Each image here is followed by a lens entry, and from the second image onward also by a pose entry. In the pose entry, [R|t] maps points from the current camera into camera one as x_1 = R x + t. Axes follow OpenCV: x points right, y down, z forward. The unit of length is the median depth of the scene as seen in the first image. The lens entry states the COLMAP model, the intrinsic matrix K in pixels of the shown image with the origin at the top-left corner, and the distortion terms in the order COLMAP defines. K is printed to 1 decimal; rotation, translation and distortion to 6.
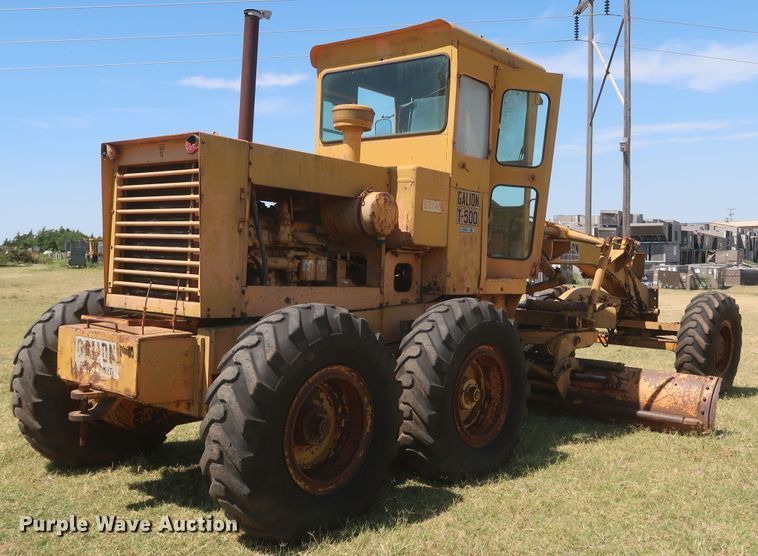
lens RADIAL K [[776.1, 0, 379.7], [0, 776.1, 263.8], [0, 0, 1]] dist [0.001148, -0.001573]
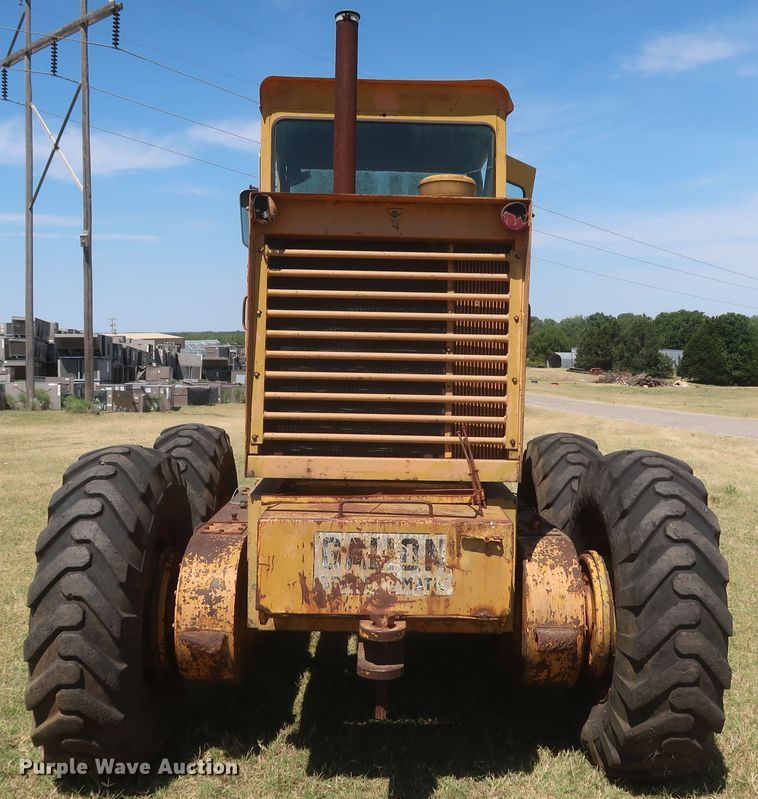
lens RADIAL K [[924.1, 0, 391.8], [0, 924.1, 398.9], [0, 0, 1]] dist [-0.024733, 0.009464]
pose [[0.760034, -0.024090, 0.649437, -0.718830], [0.012187, 0.999665, 0.022818, -0.017826], [-0.649769, -0.009427, 0.760073, 0.416906]]
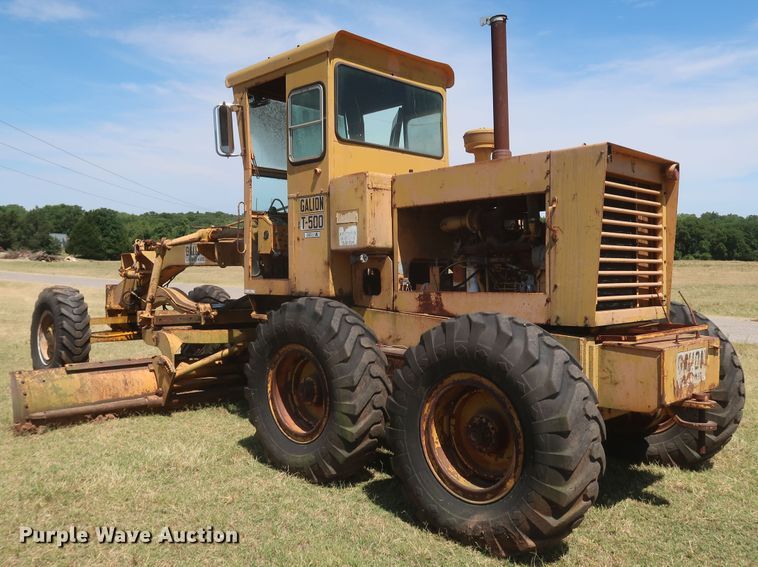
lens RADIAL K [[645.2, 0, 379.0], [0, 645.2, 283.5], [0, 0, 1]] dist [-0.010434, -0.002521]
pose [[0.114479, -0.054034, 0.991955, -1.112483], [0.009500, 0.998534, 0.053296, -0.035731], [-0.993380, 0.003322, 0.114824, 1.167021]]
